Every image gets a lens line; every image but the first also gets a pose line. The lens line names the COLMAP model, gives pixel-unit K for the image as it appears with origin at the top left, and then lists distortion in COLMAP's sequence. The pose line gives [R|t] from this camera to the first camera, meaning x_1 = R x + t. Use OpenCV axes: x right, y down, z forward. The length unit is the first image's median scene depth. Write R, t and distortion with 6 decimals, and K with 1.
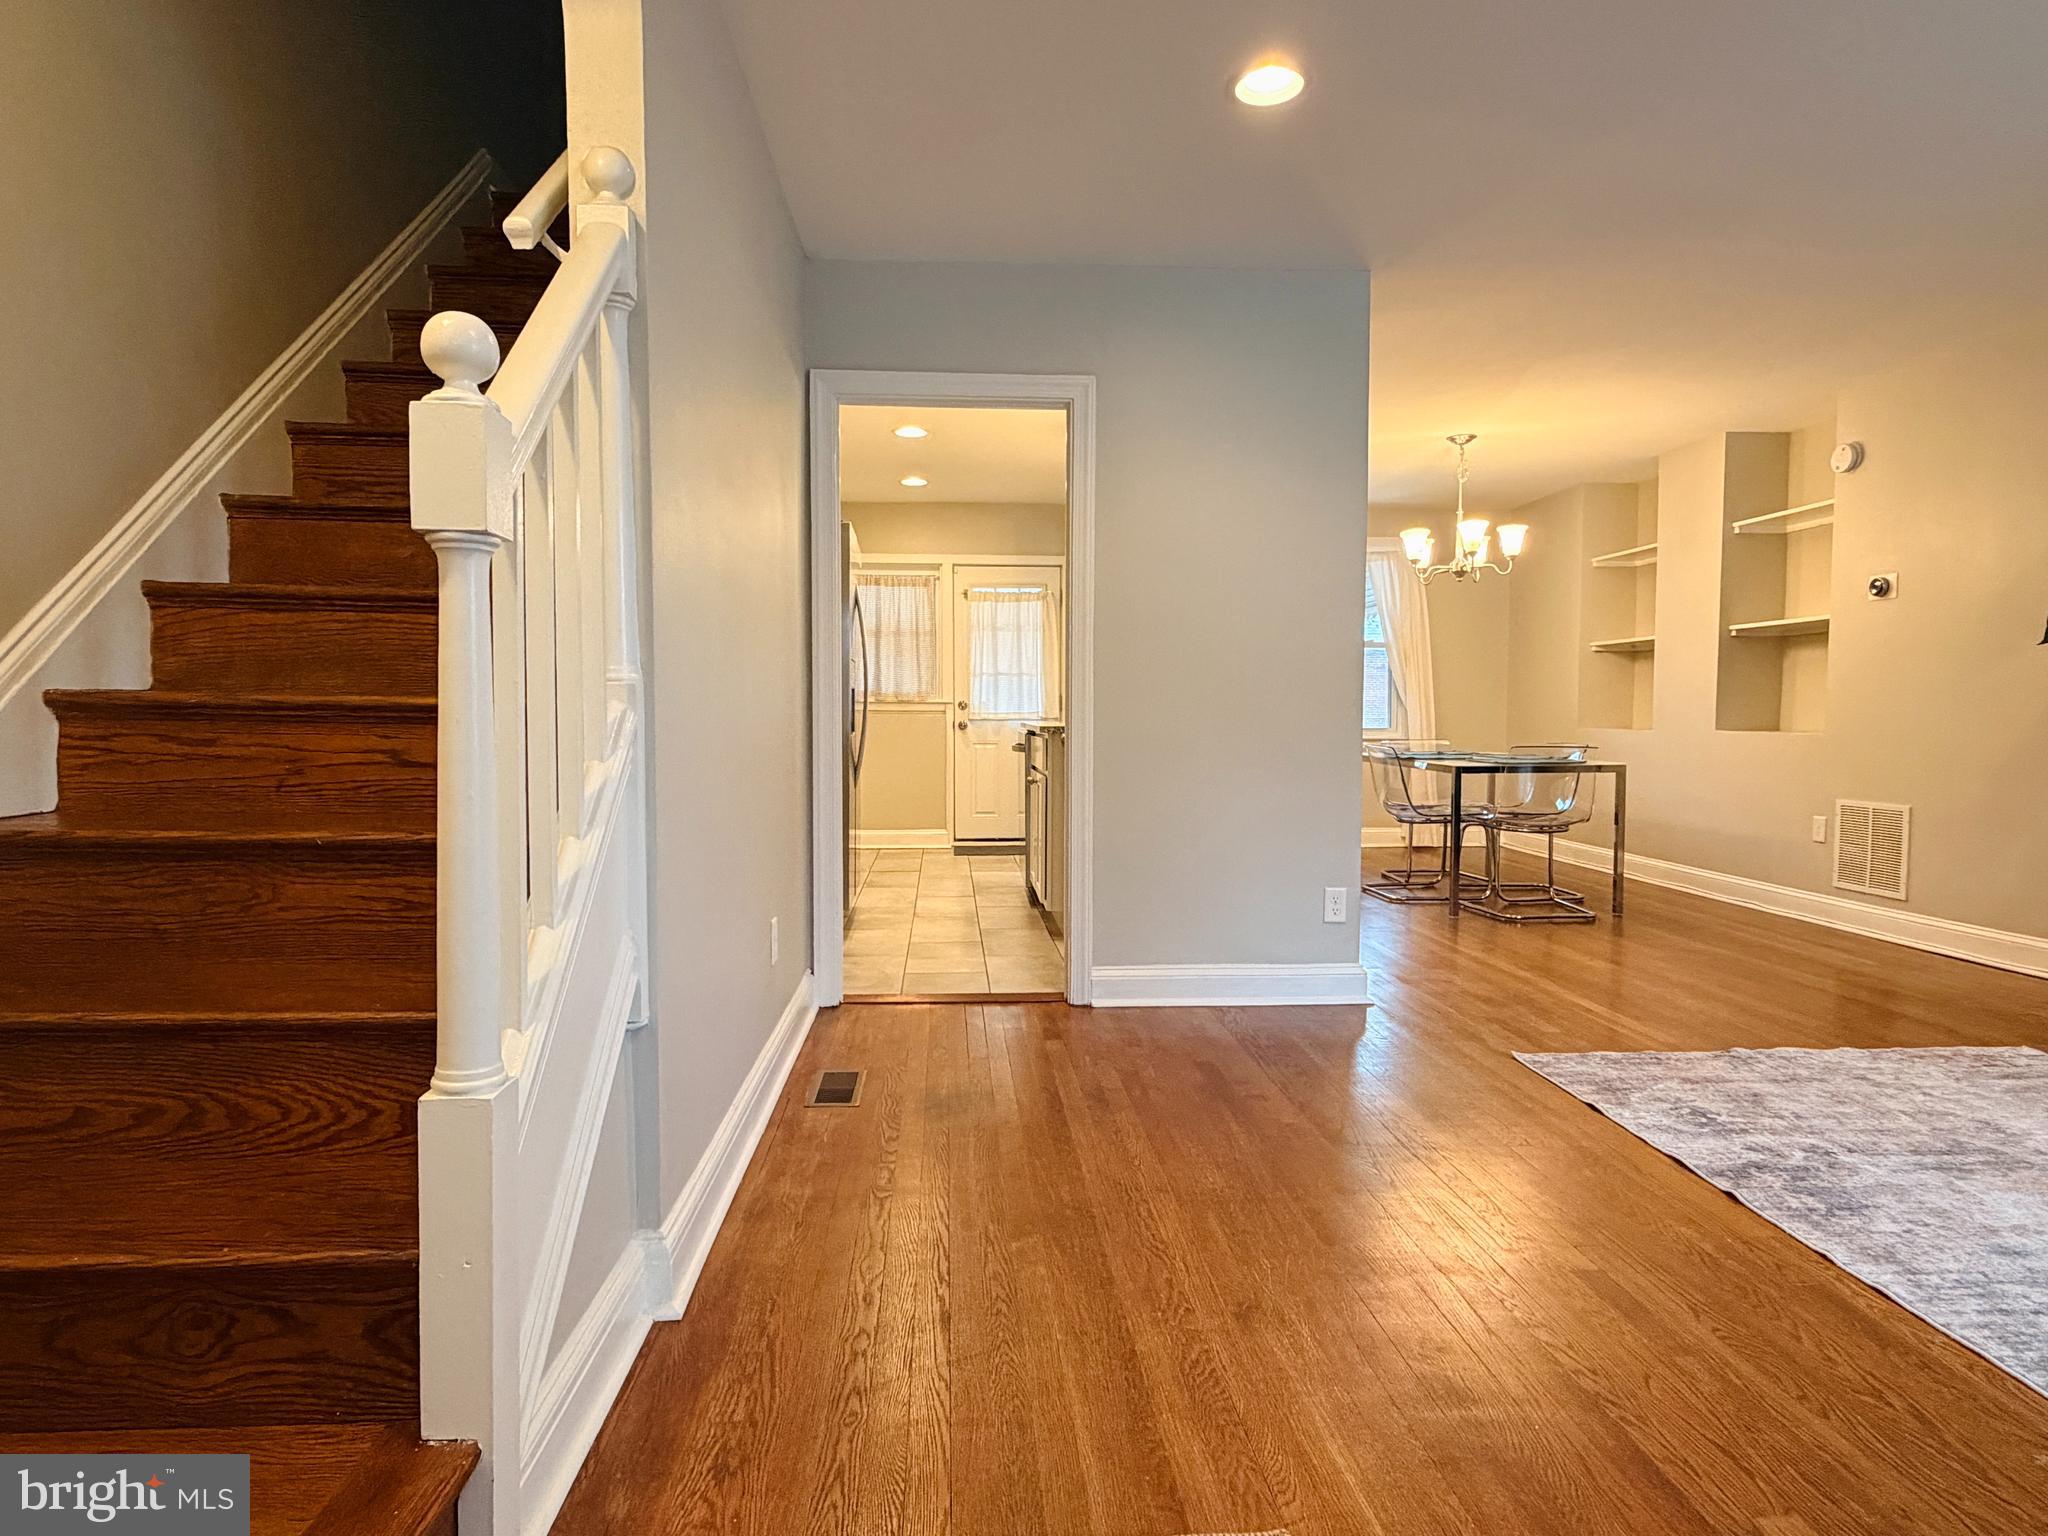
lens RADIAL K [[1148.6, 0, 1017.3], [0, 1148.6, 775.0], [0, 0, 1]] dist [-0.000410, 0.000496]
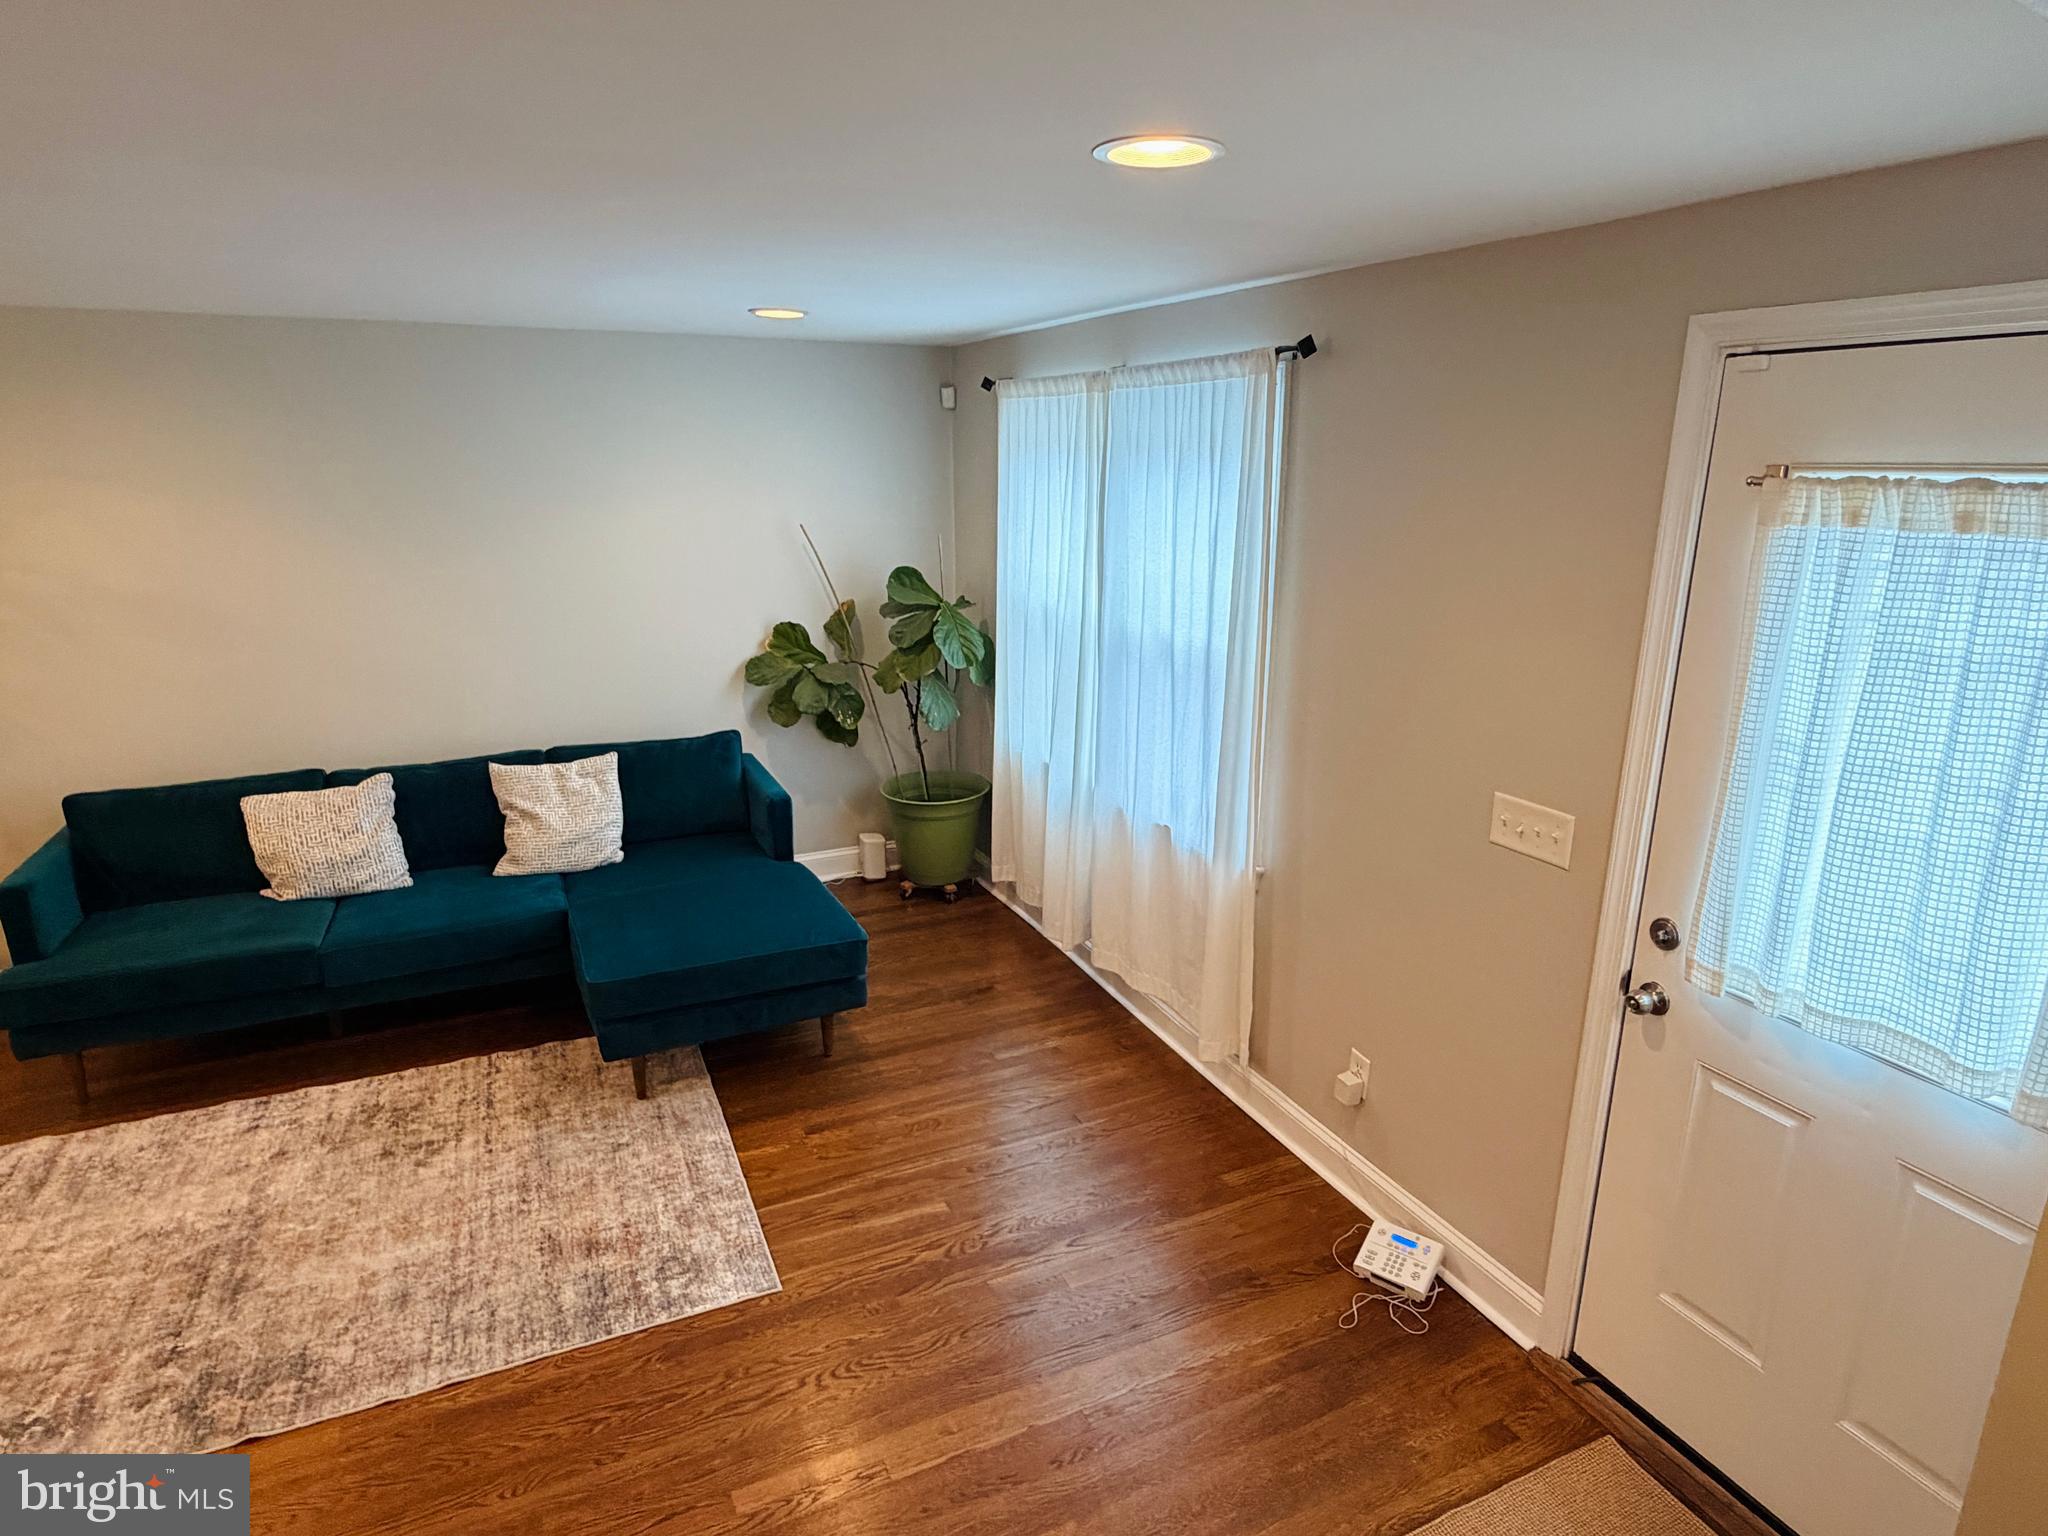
lens RADIAL K [[1148.6, 0, 1024.0], [0, 1148.6, 776.2], [0, 0, 1]] dist [-0.000410, 0.000496]
pose [[-0.369873, -0.258948, 0.892267, -0.252335], [0.045852, 0.954116, 0.295905, -0.298554], [-0.927950, 0.150359, -0.341029, 0.380378]]
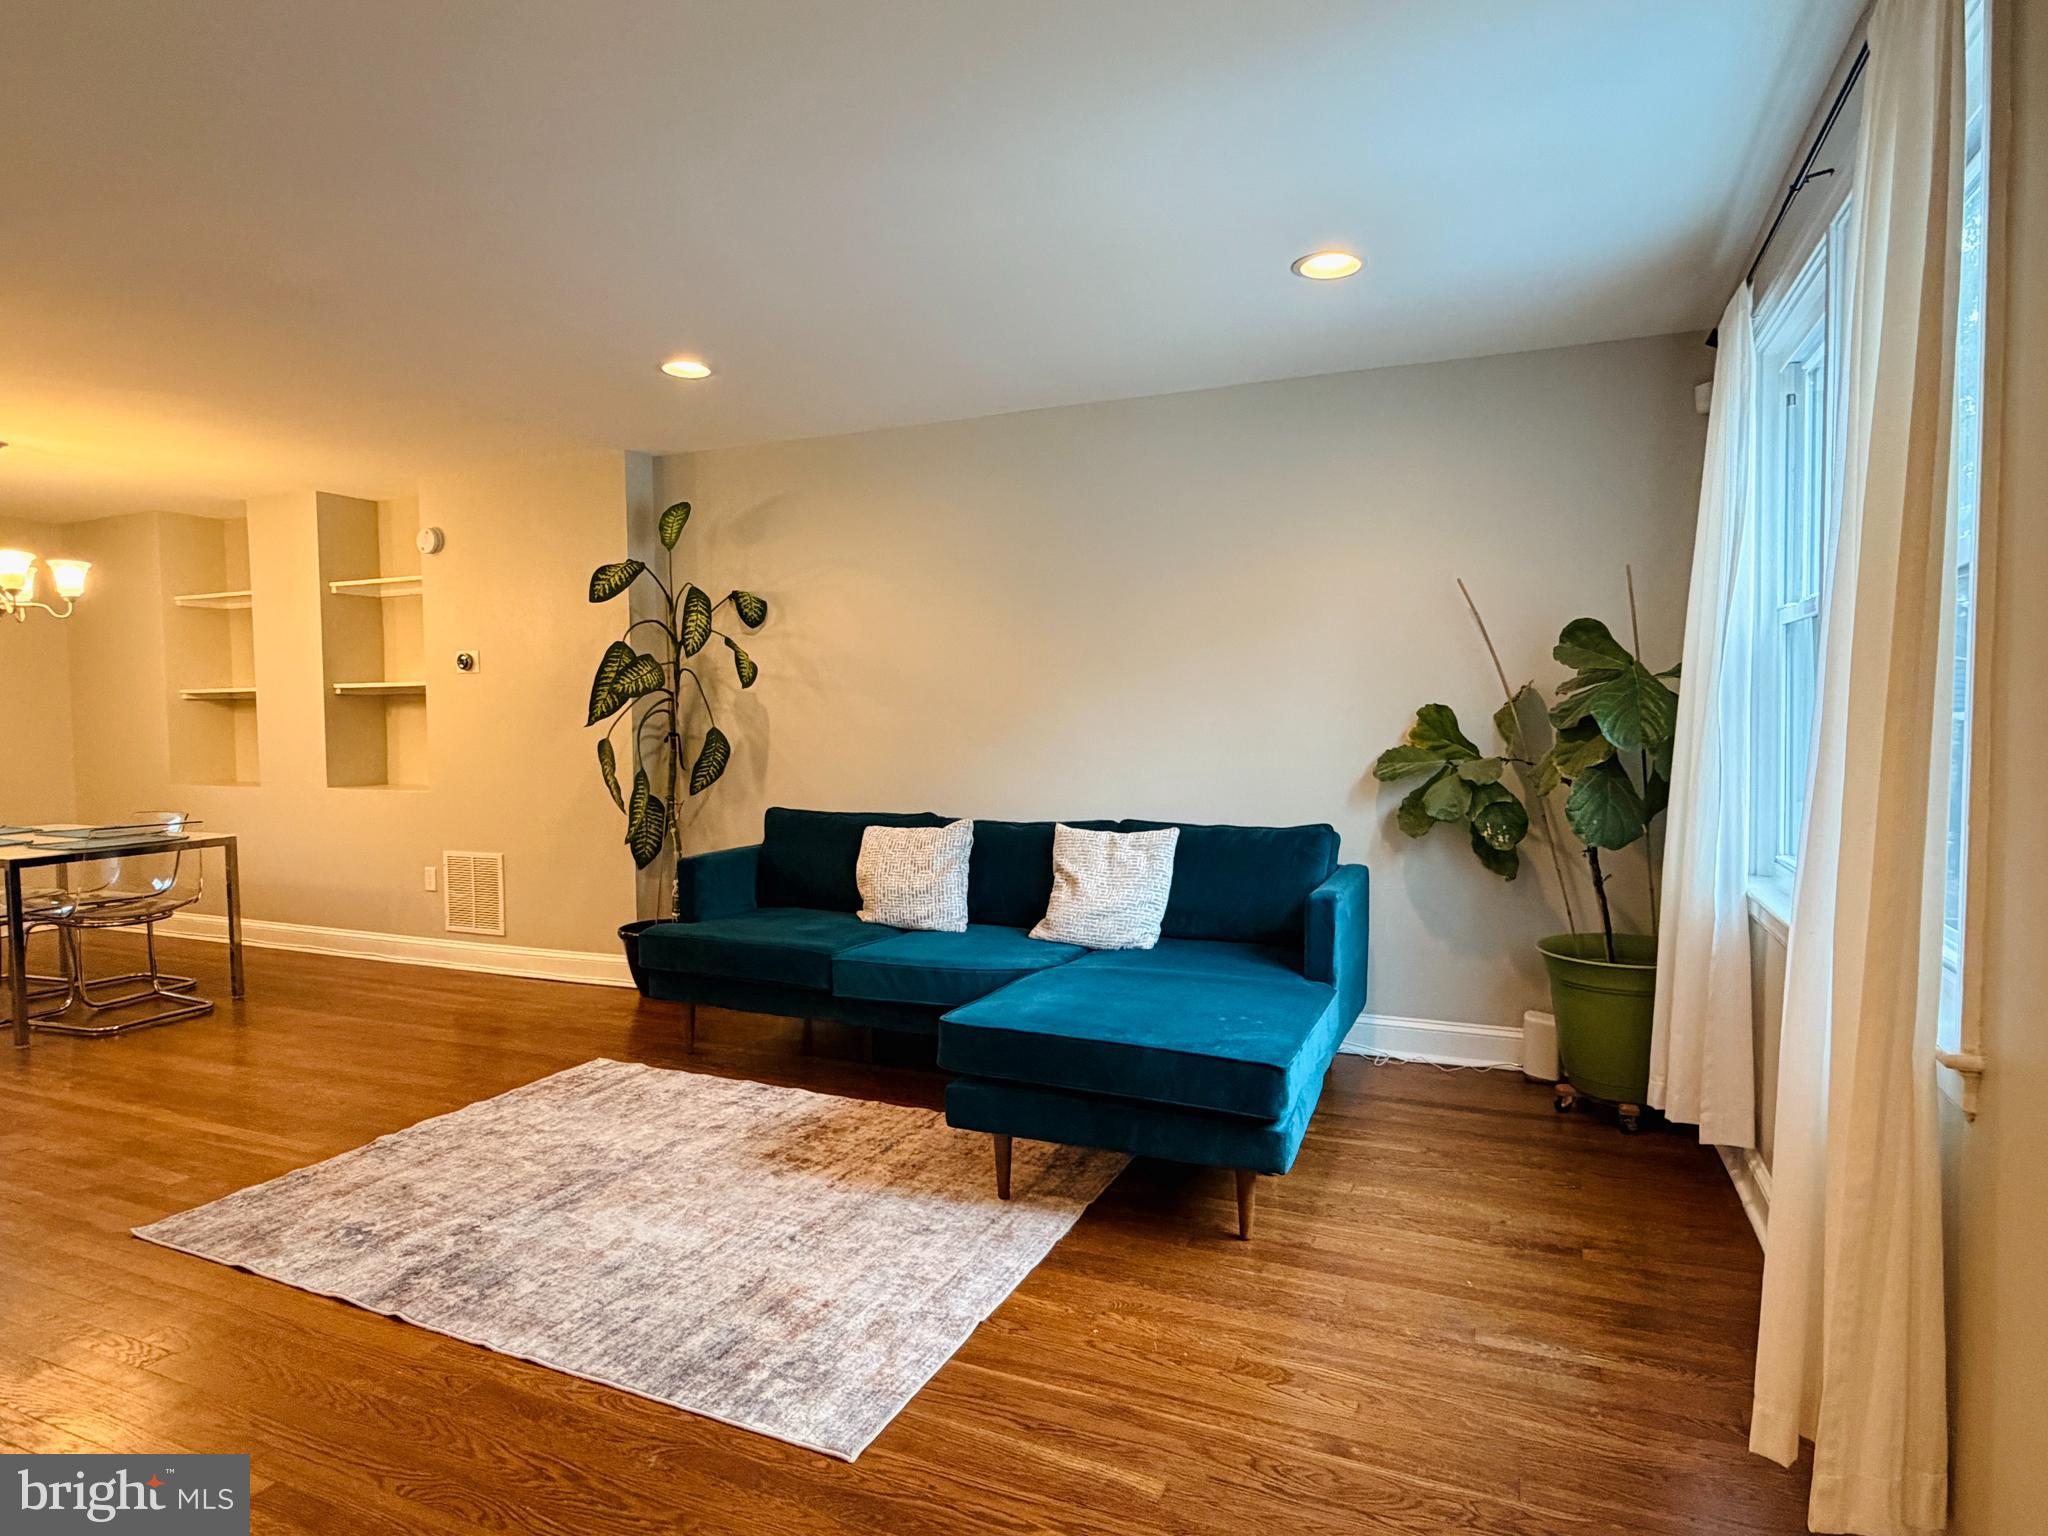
lens RADIAL K [[1148.6, 0, 1020.3], [0, 1148.6, 771.6], [0, 0, 1]] dist [-0.000410, 0.000496]
pose [[0.456073, -0.049609, 0.888559, -0.008328], [0.057473, 0.998003, 0.026220, -0.072689], [-0.888085, 0.039110, 0.458013, 0.007803]]
